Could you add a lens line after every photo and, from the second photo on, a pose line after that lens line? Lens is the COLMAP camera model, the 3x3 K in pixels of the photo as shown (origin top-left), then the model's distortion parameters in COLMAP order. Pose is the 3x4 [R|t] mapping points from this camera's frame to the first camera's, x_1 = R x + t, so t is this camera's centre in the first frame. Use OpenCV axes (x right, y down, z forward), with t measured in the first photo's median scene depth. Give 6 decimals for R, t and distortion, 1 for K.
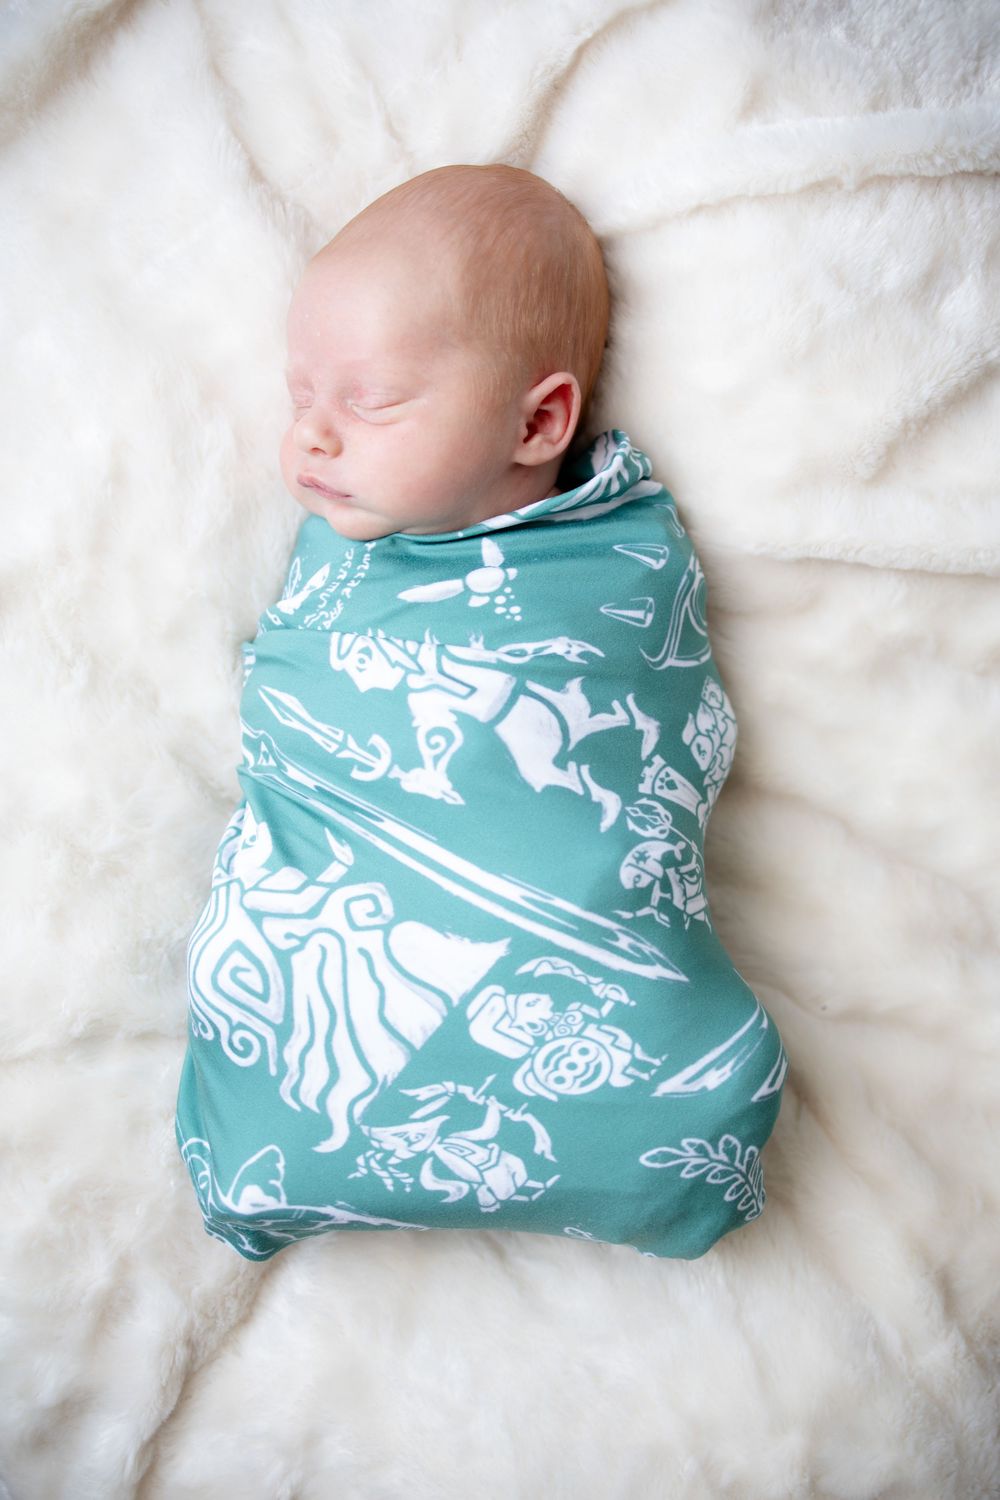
lens RADIAL K [[1499.8, 0, 500.0], [0, 1499.8, 750.0], [0, 0, 1]] dist [-0.007589, -0.039277]
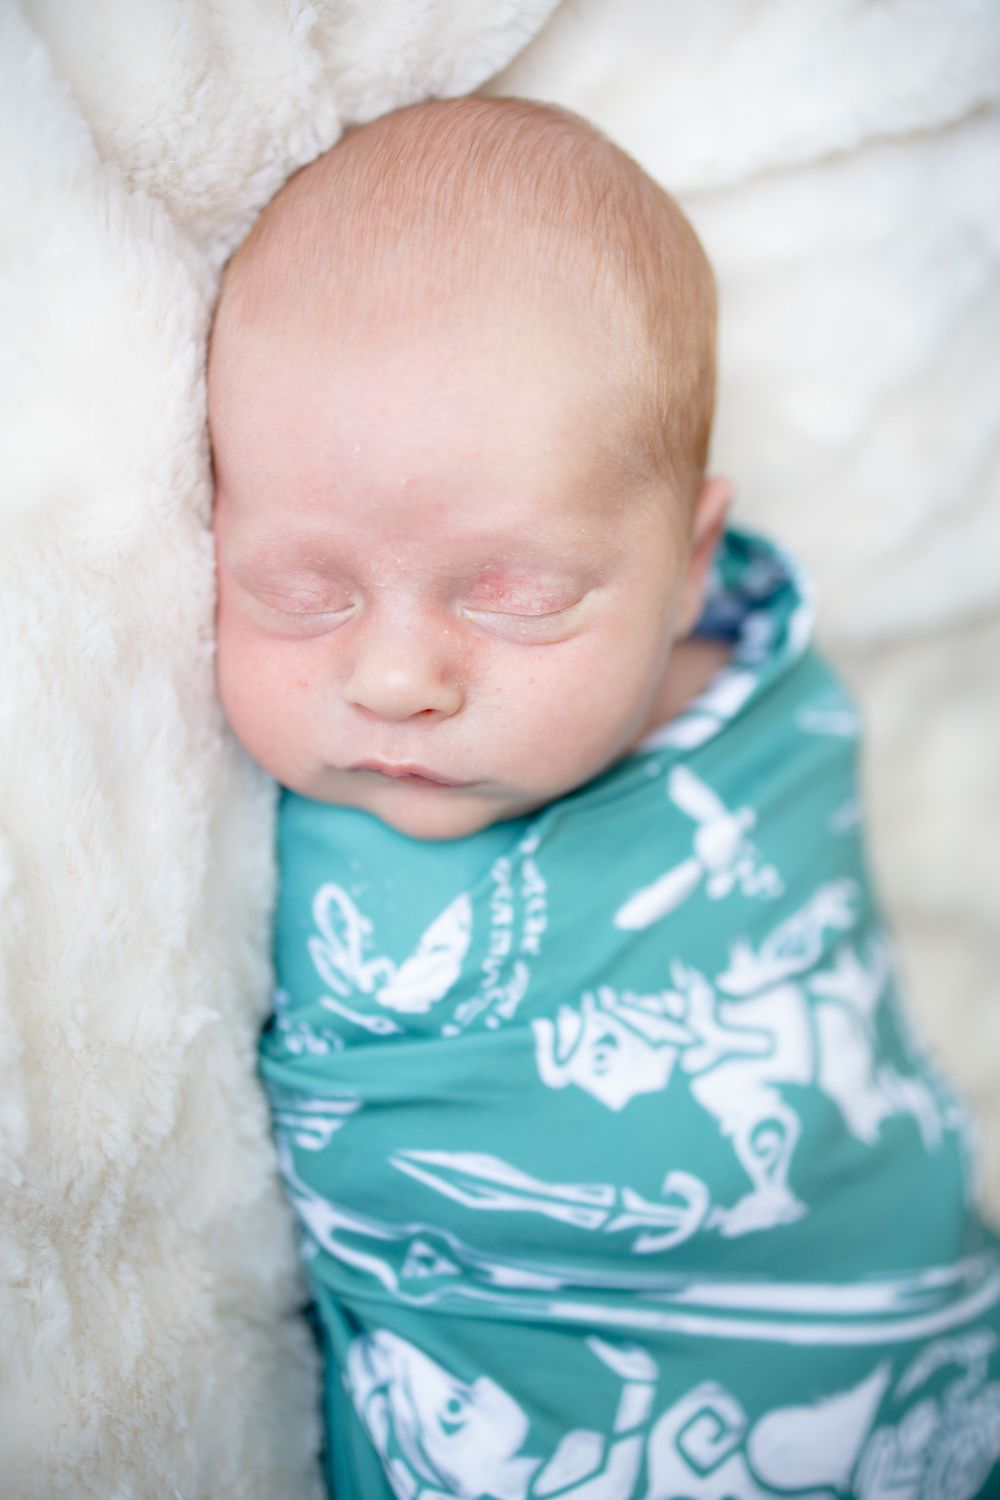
lens RADIAL K [[1499.8, 0, 500.0], [0, 1499.8, 750.0], [0, 0, 1]] dist [-0.007589, -0.039277]
pose [[0.737471, -0.285805, 0.611925, -0.437288], [0.172134, 0.955665, 0.238902, -0.314688], [-0.653074, -0.070850, 0.753972, 0.609552]]
